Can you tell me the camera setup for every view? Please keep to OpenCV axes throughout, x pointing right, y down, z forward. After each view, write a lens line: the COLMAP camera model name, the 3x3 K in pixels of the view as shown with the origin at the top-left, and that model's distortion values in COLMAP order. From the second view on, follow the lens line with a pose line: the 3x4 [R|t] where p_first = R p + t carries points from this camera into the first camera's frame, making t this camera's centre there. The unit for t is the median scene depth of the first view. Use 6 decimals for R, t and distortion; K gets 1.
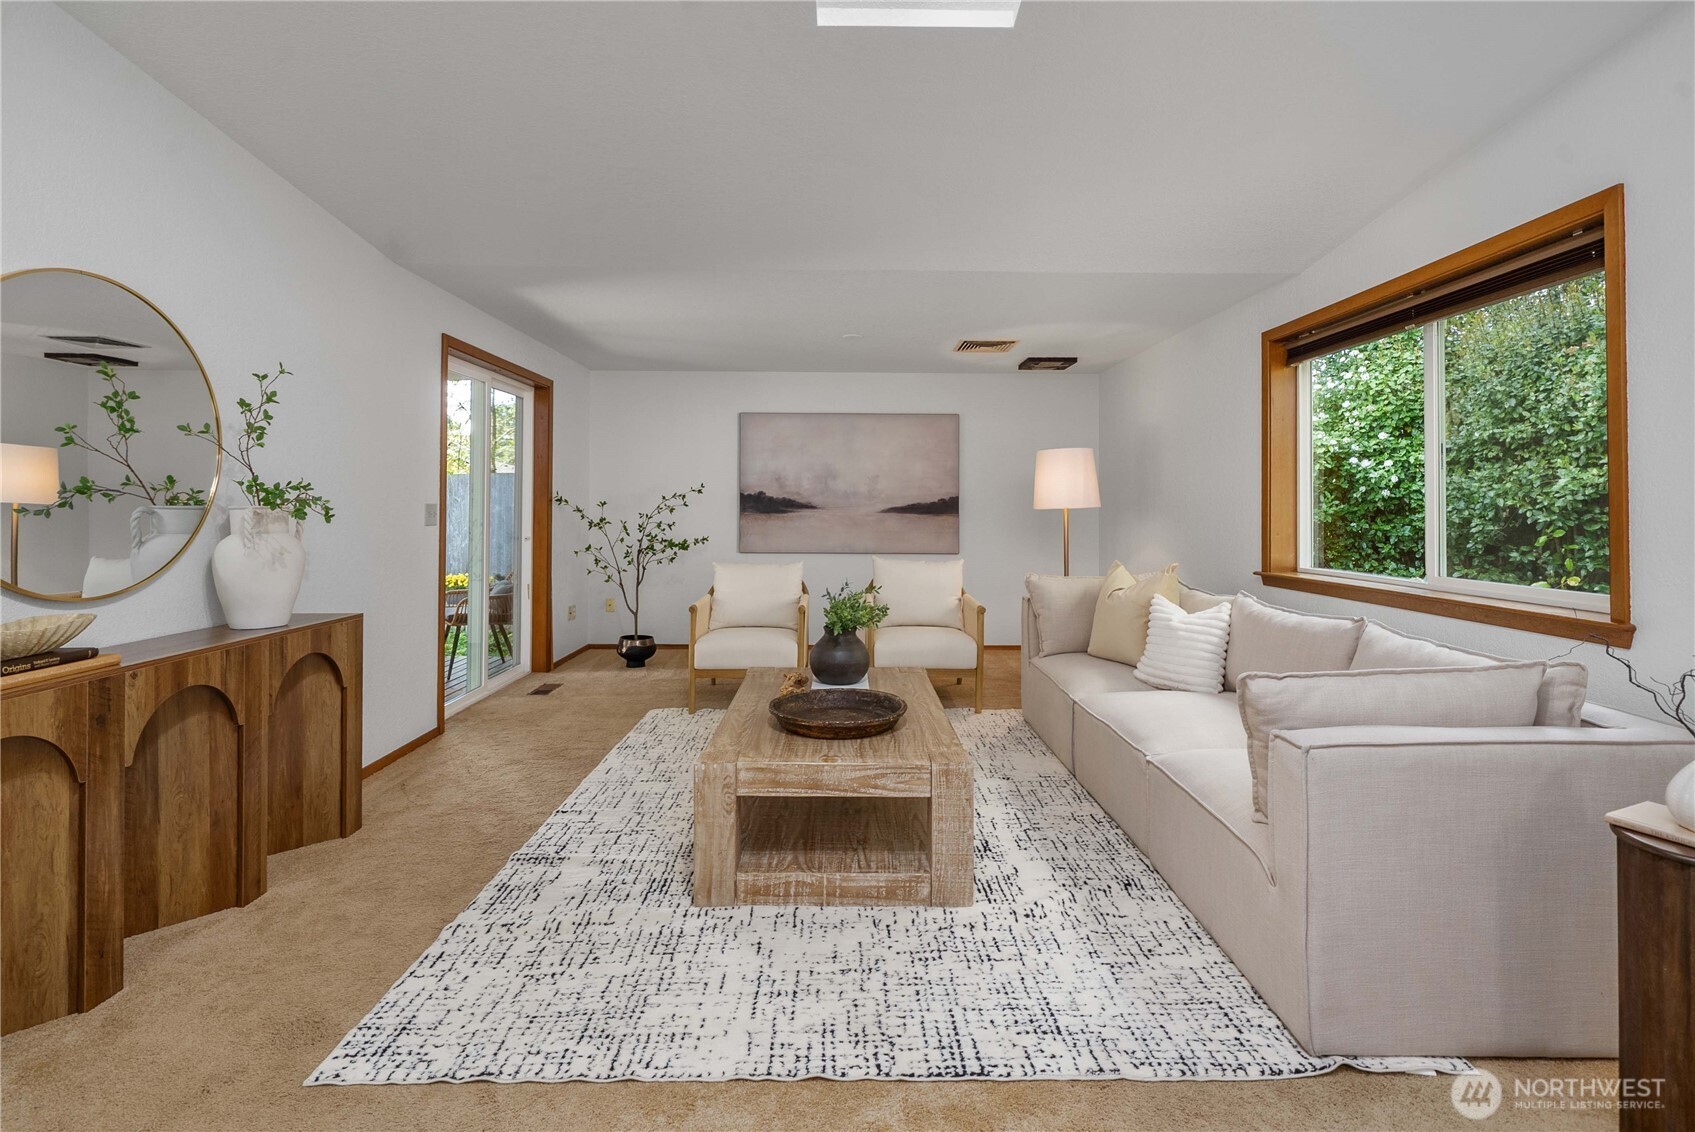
lens RADIAL K [[833.9, 0, 845.9], [0, 833.9, 497.1], [0, 0, 1]] dist [0.000721, 0.000027]
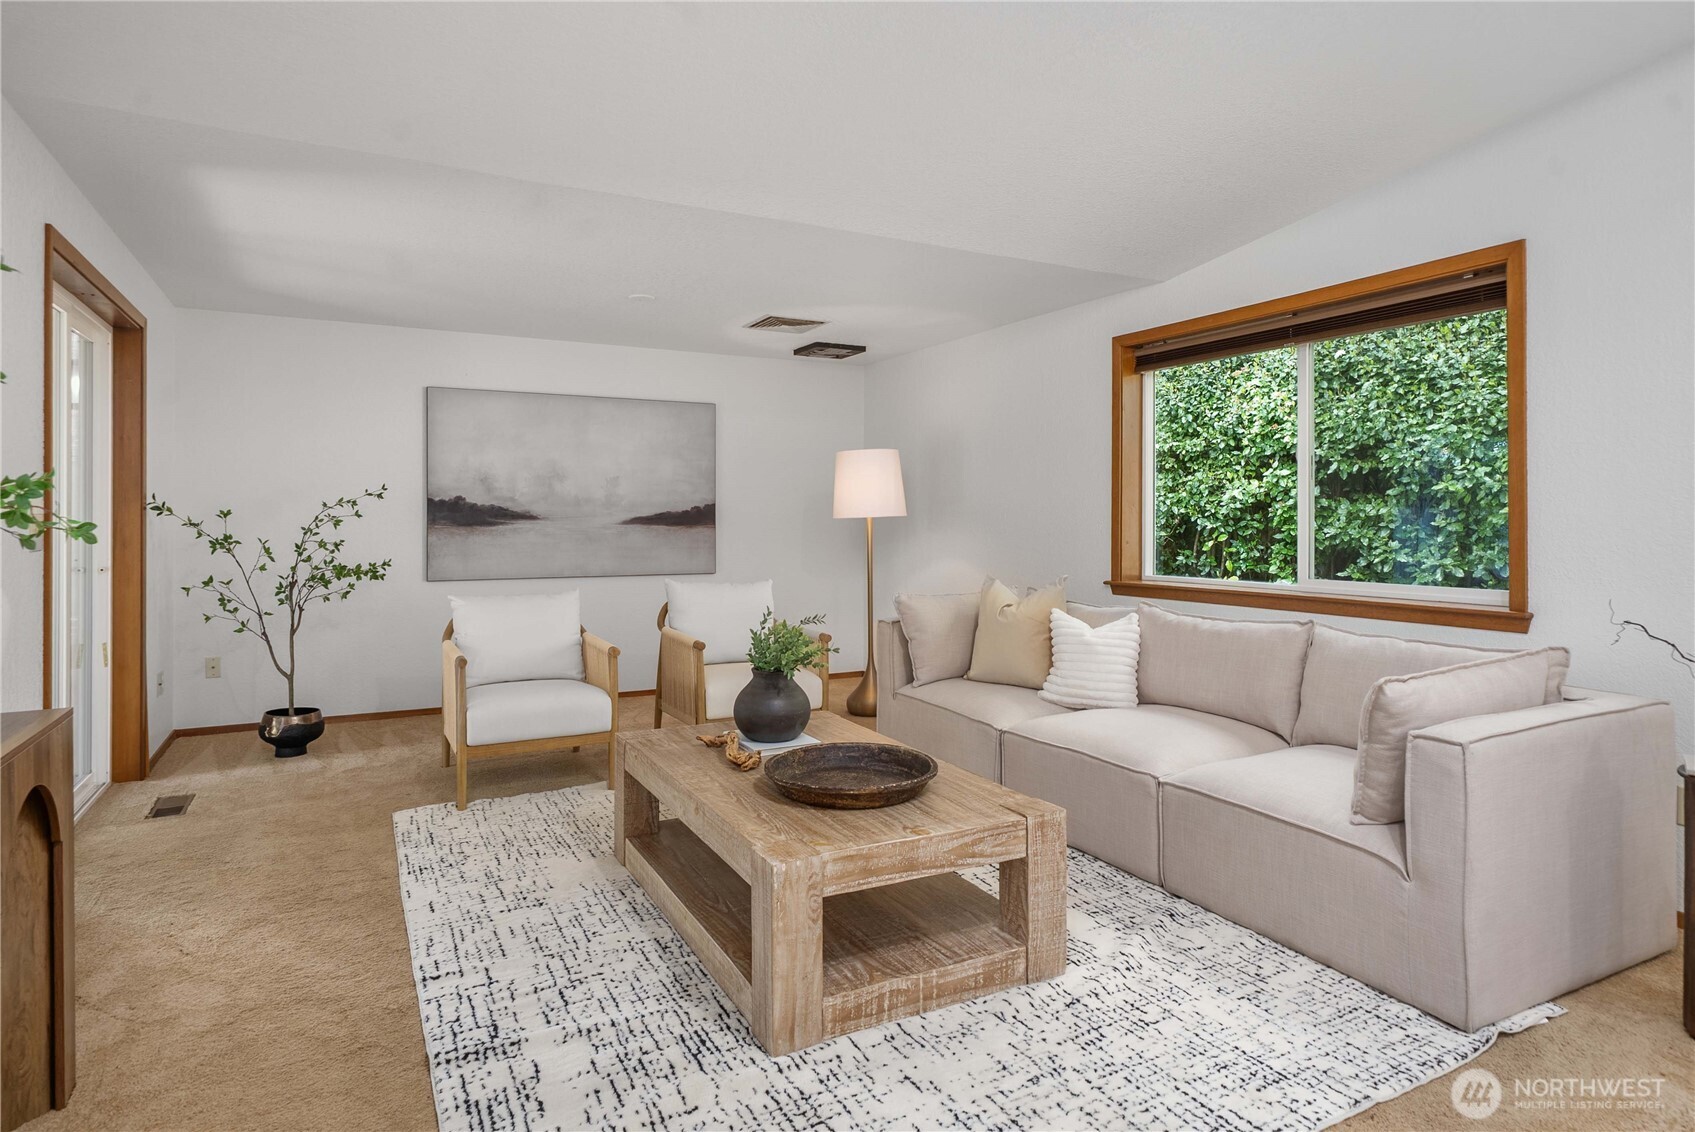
lens RADIAL K [[982.5, 0, 869.5], [0, 982.5, 520.9], [0, 0, 1]] dist [0.003519, -0.001400]
pose [[0.882224, -0.005949, 0.470792, -0.397502], [-0.001851, 0.999869, 0.016104, 0.000888], [-0.470826, -0.015079, 0.882097, 0.152103]]
